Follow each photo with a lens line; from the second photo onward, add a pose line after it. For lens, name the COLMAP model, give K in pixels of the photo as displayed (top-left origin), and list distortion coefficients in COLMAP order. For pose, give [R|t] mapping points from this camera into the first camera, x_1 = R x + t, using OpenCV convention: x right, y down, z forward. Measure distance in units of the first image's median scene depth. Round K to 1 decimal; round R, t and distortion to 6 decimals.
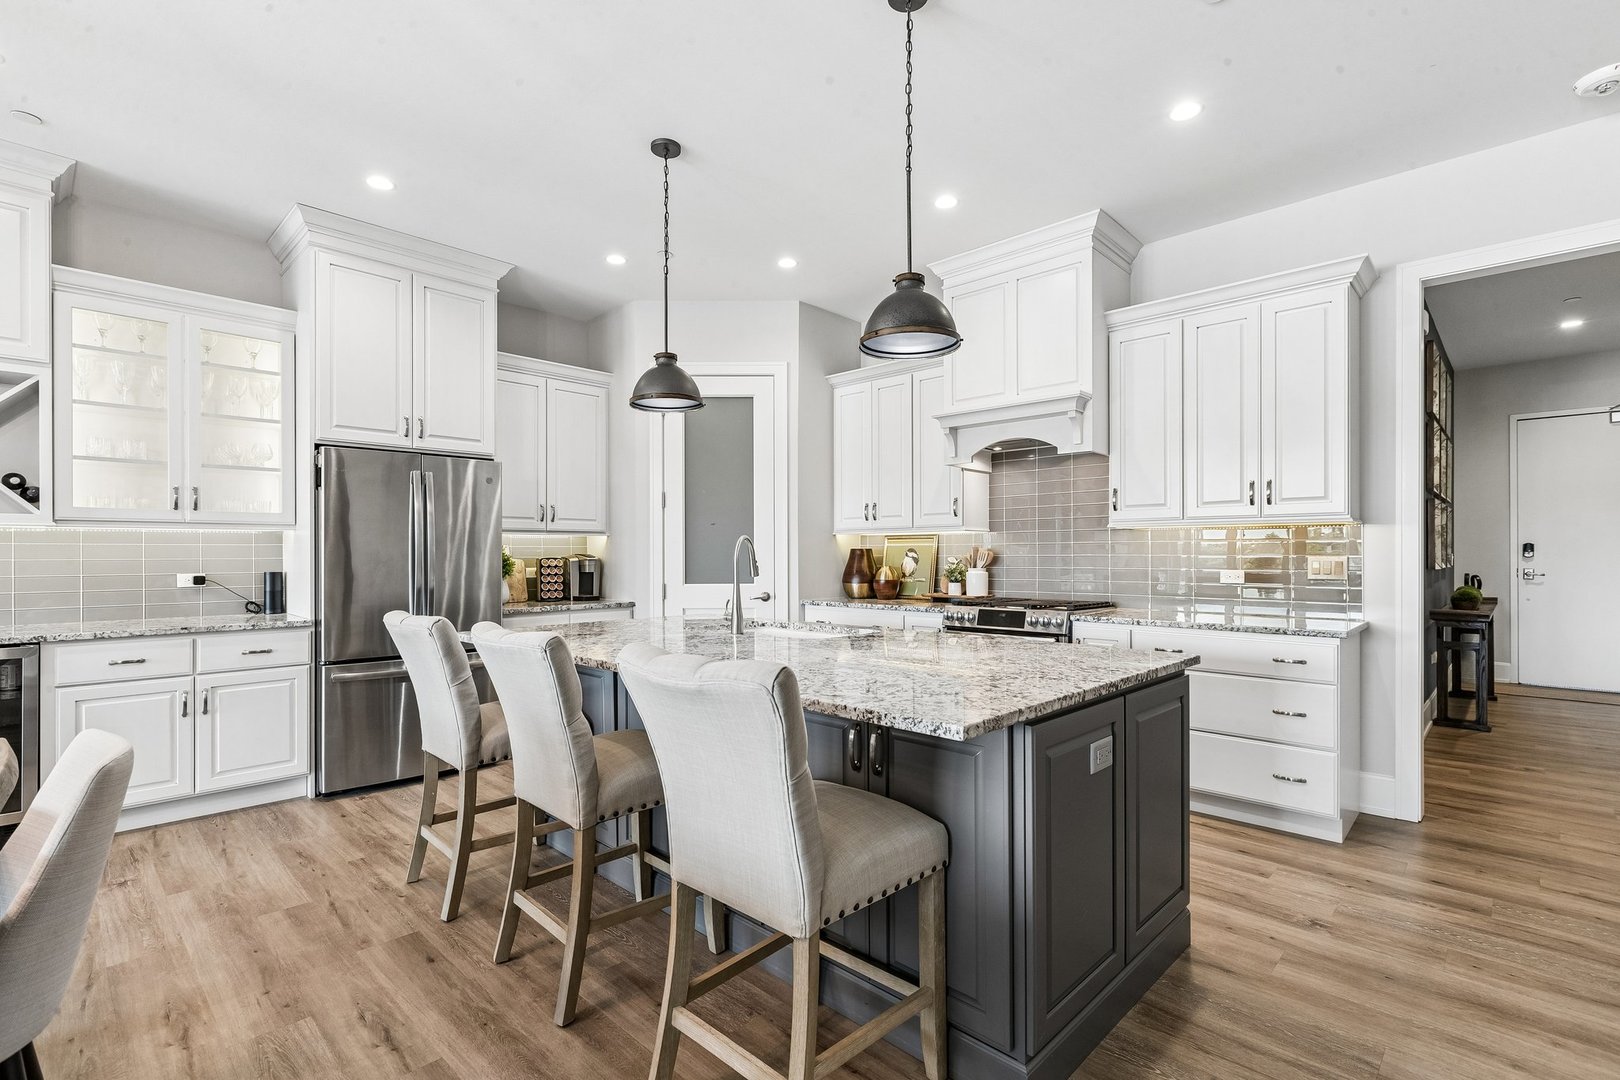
lens RADIAL K [[747.7, 0, 817.6], [0, 747.7, 553.5], [0, 0, 1]] dist [0.005542, -0.002106]
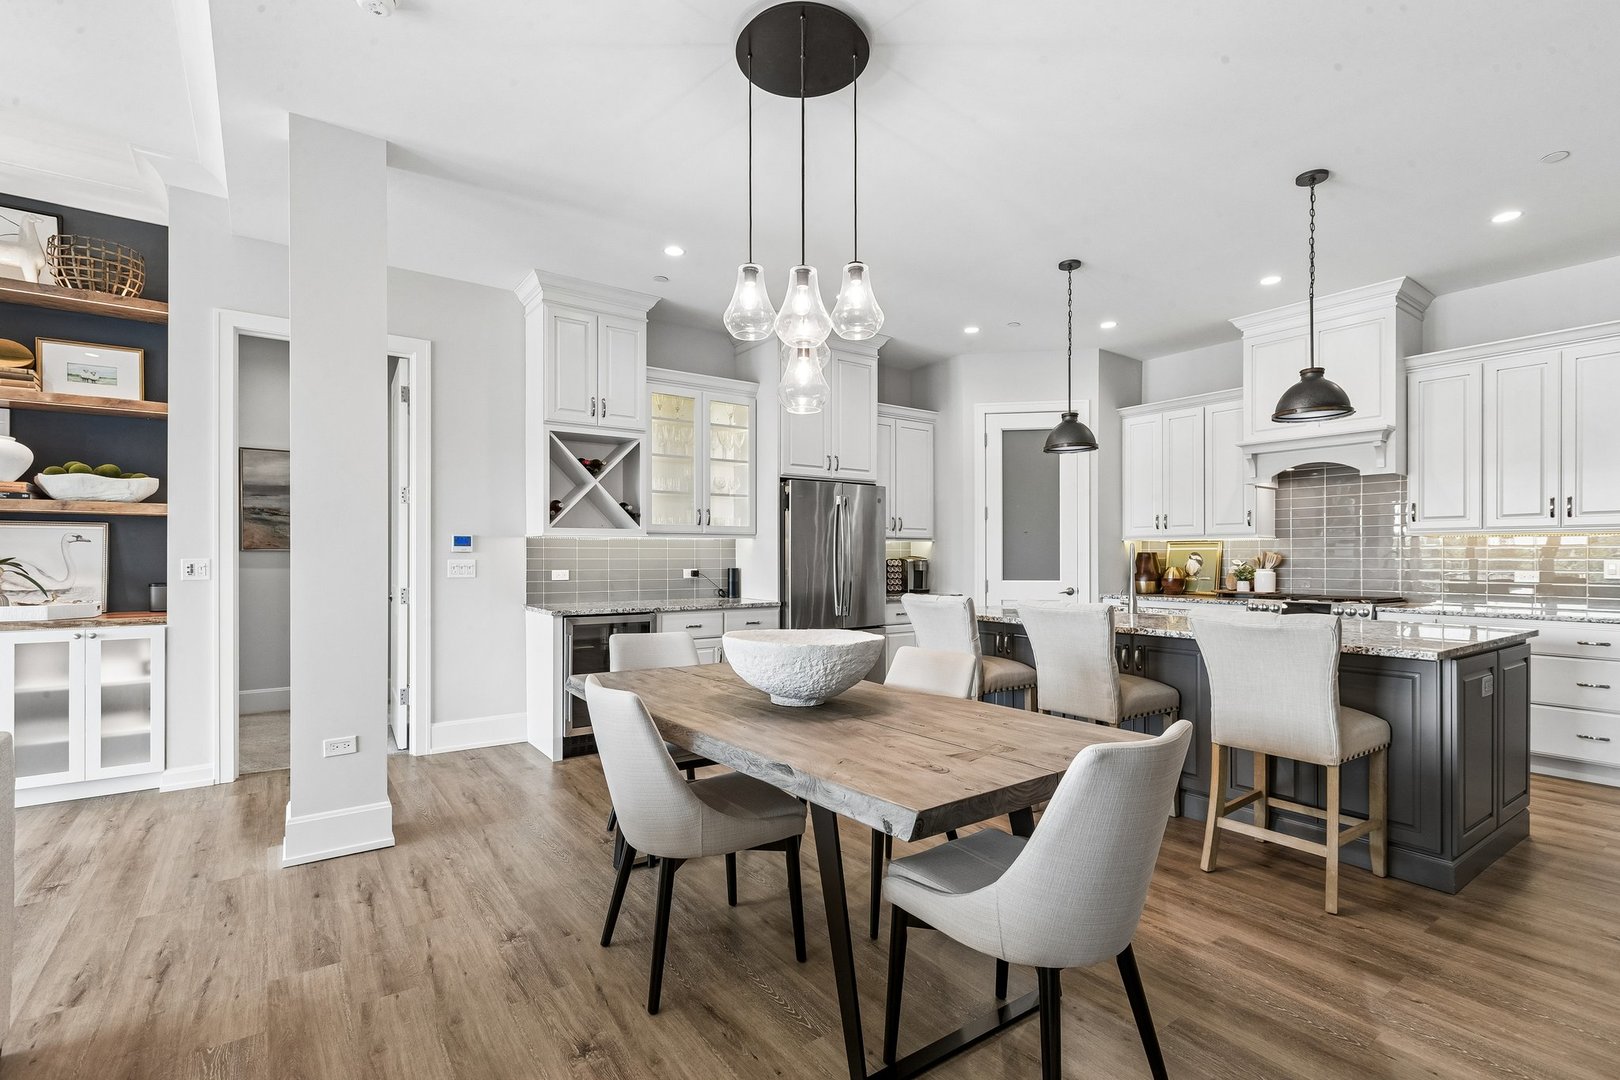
lens RADIAL K [[747.7, 0, 817.3], [0, 747.7, 560.0], [0, 0, 1]] dist [0.005542, -0.002106]
pose [[0.983765, 0.003784, -0.179423, -0.316953], [-0.002860, 0.999981, 0.005409, 0.001136], [0.179440, -0.004808, 0.983757, -0.348323]]
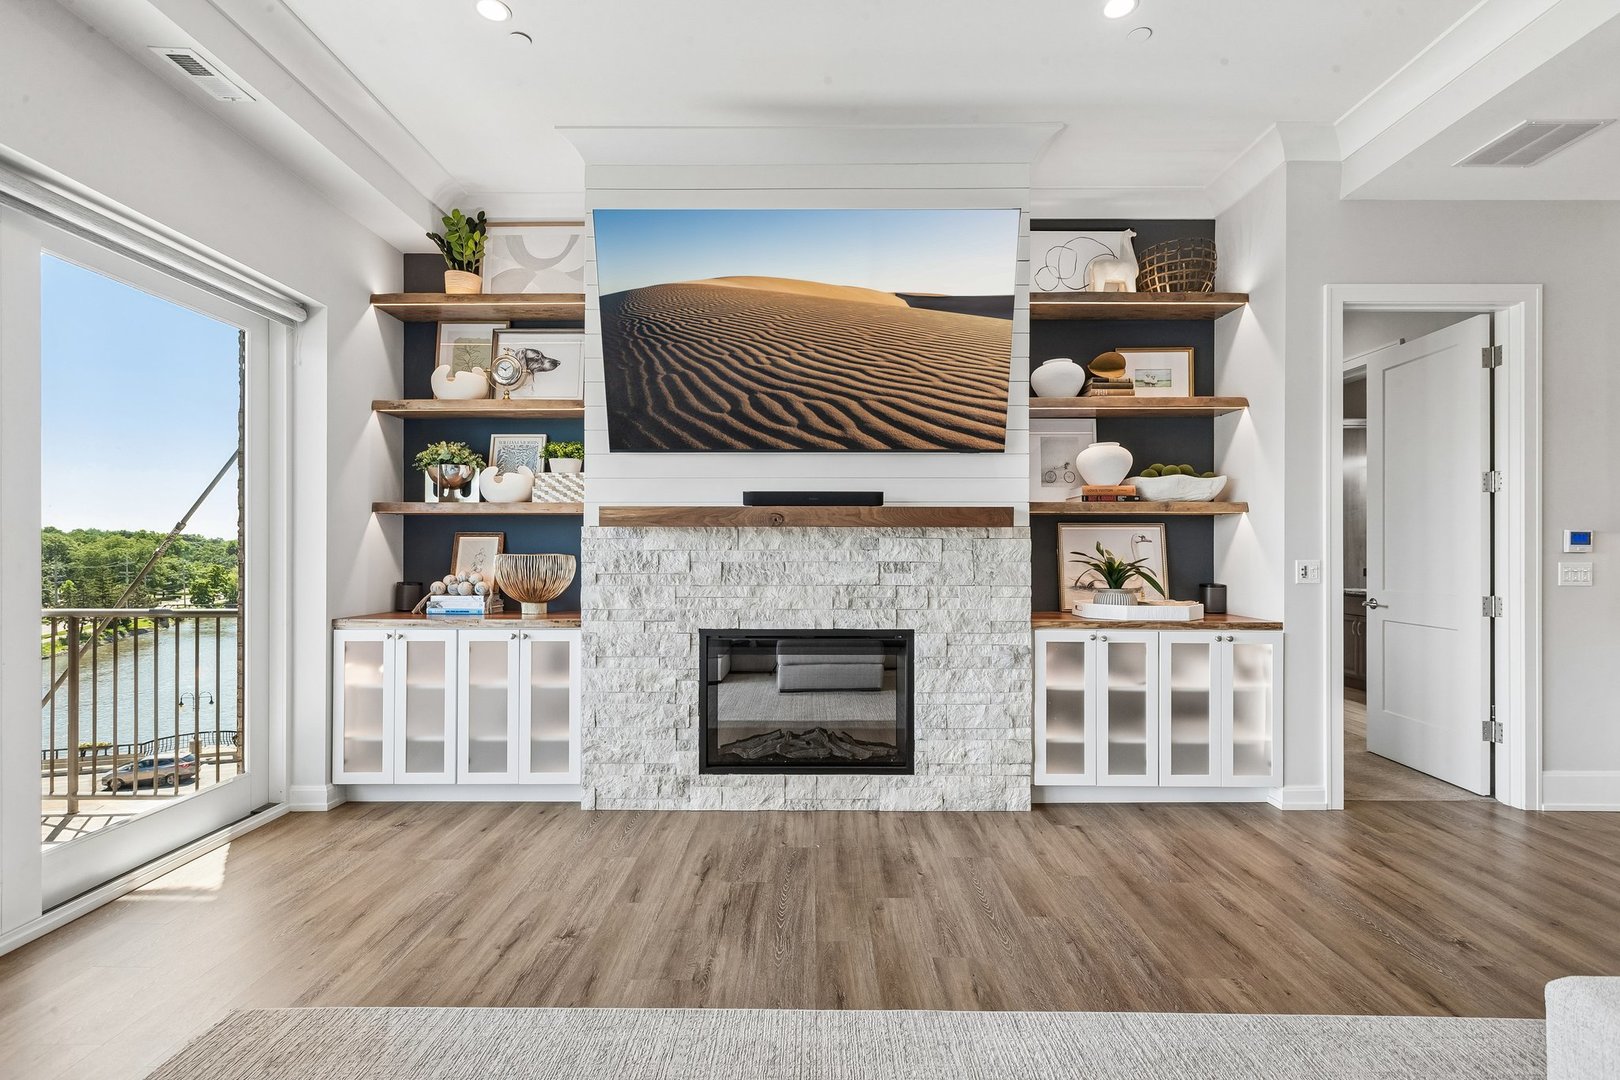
lens RADIAL K [[747.7, 0, 810.5], [0, 747.7, 547.3], [0, 0, 1]] dist [0.005542, -0.002106]
pose [[0.686764, -0.002106, -0.726878, -1.023208], [-0.002837, 0.999980, -0.005578, -0.001261], [0.726875, 0.005893, 0.686744, -0.572195]]
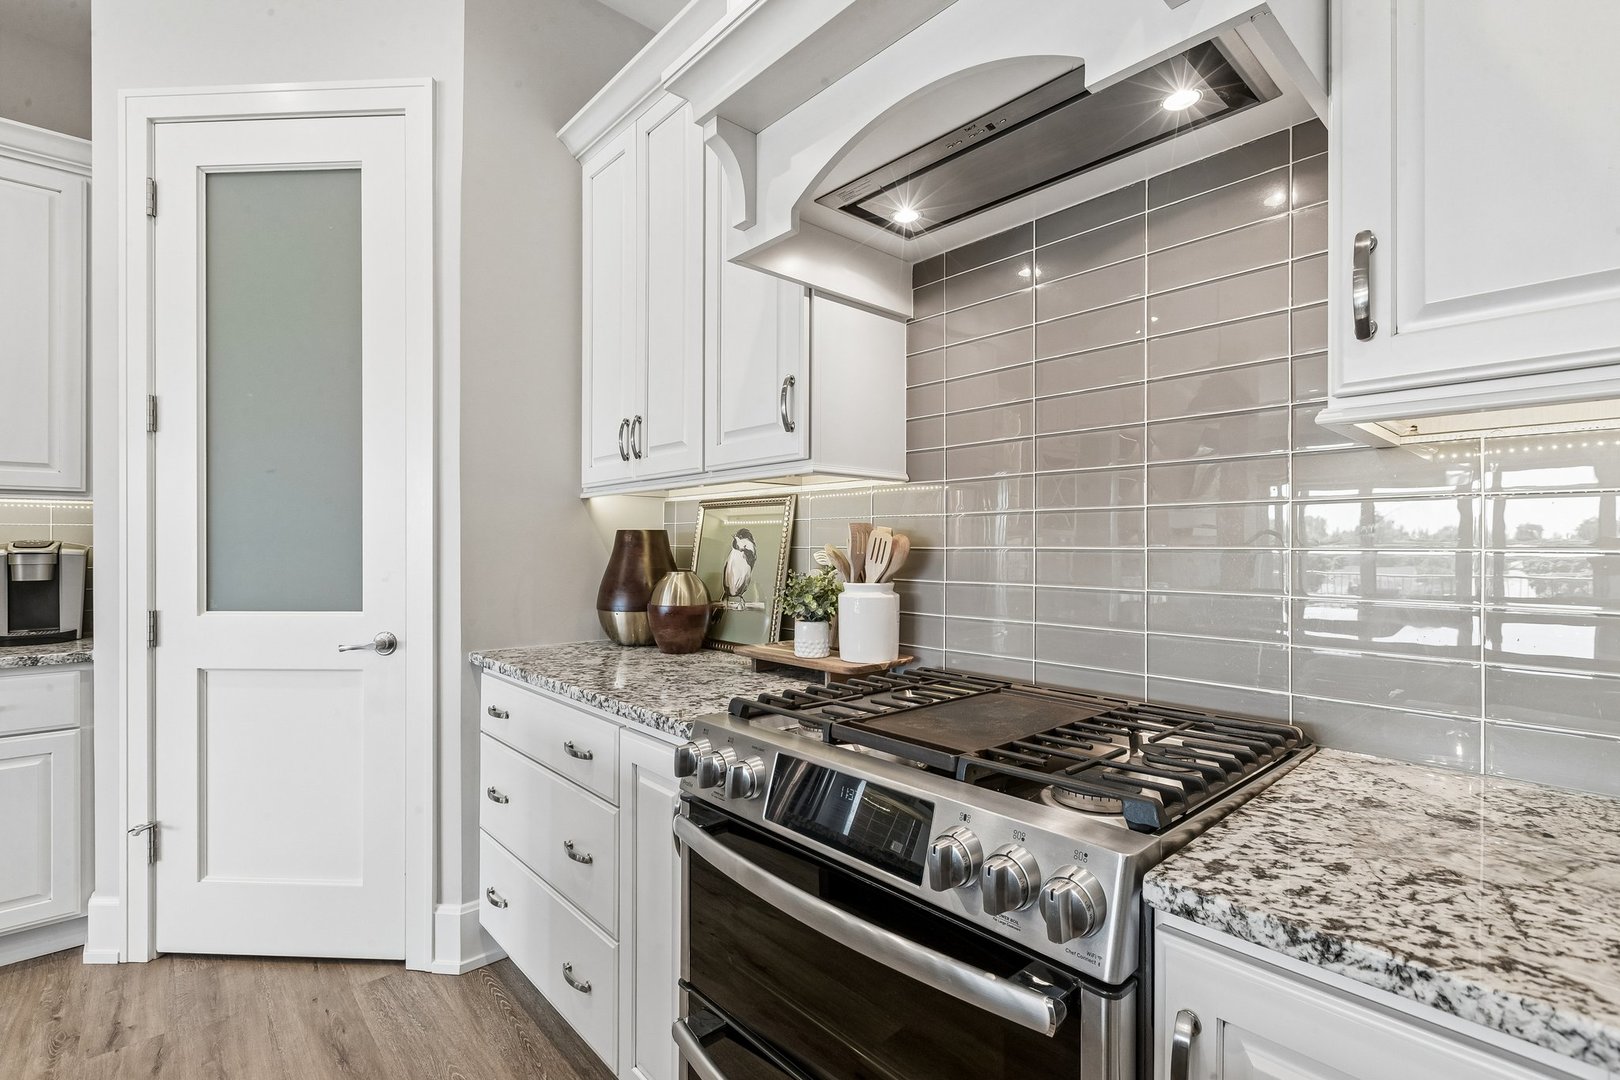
lens RADIAL K [[747.7, 0, 810.8], [0, 747.7, 541.0], [0, 0, 1]] dist [0.005542, -0.002106]
pose [[0.996716, 0.003001, -0.080918, 0.248120], [-0.003089, 0.999995, -0.000971, 0.000178], [0.080915, 0.001218, 0.996720, 0.741497]]
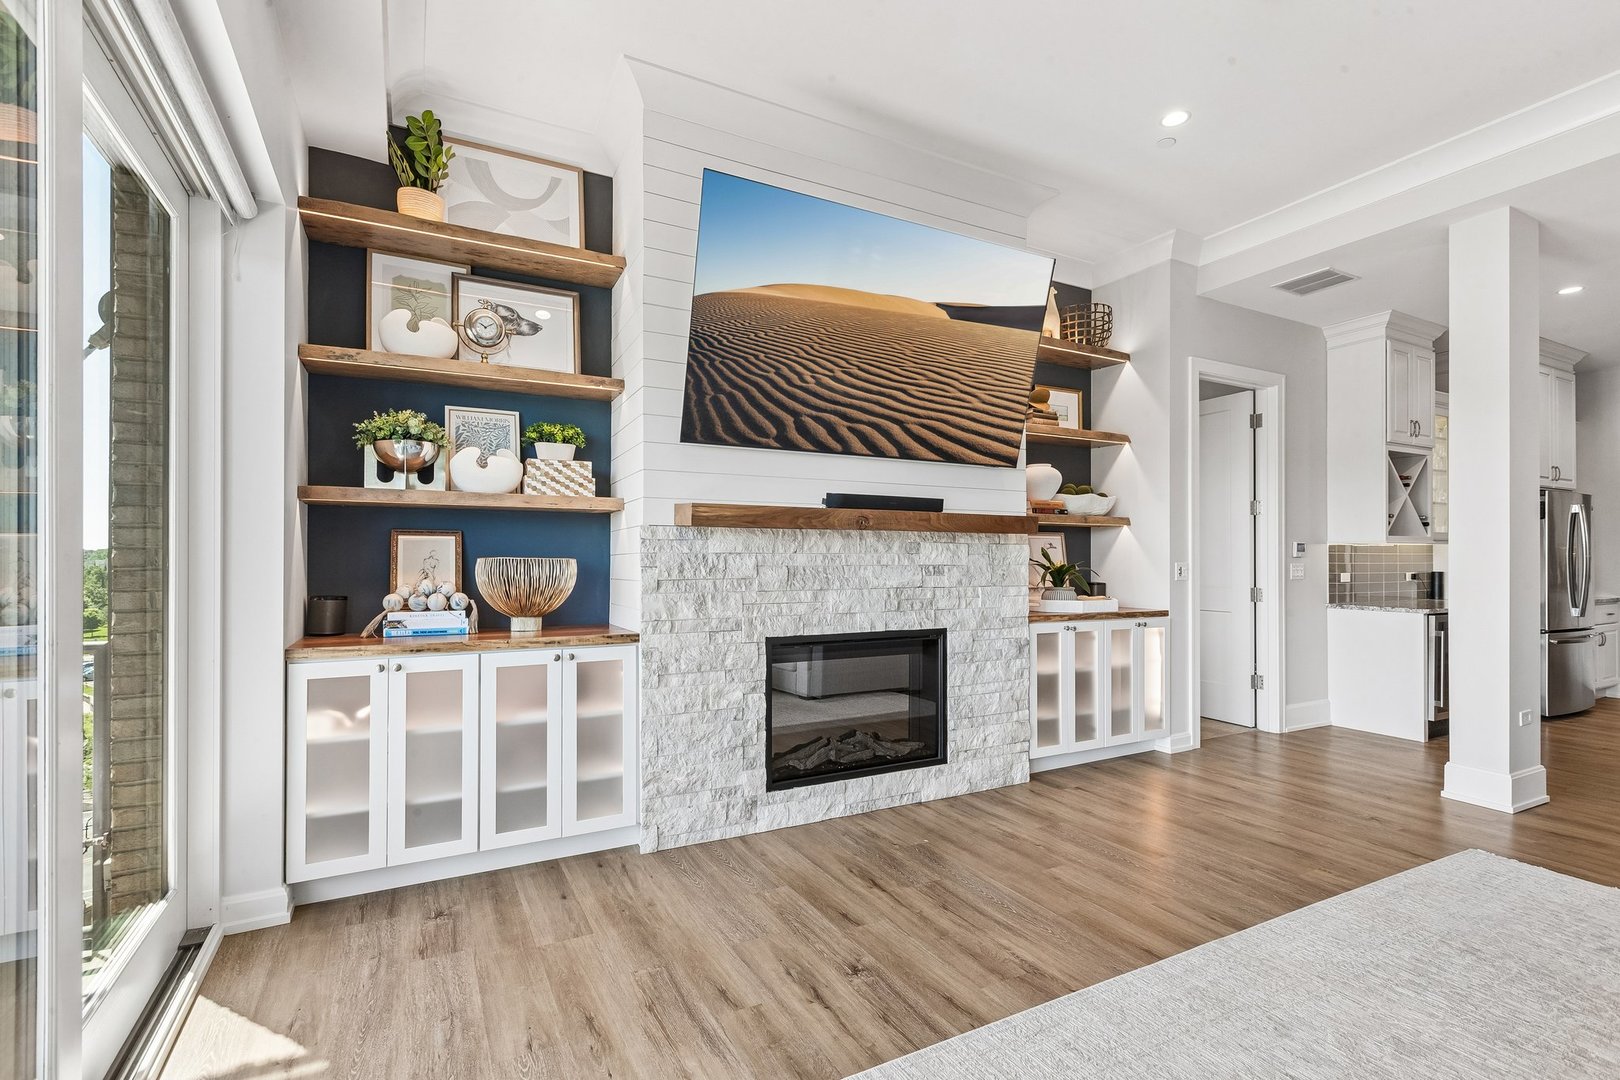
lens RADIAL K [[747.7, 0, 812.0], [0, 747.7, 555.6], [0, 0, 1]] dist [0.005542, -0.002106]
pose [[0.949857, -0.000096, -0.312686, -1.437431], [-0.002375, 0.999969, -0.007522, 0.006024], [0.312677, 0.007887, 0.949827, -0.824769]]
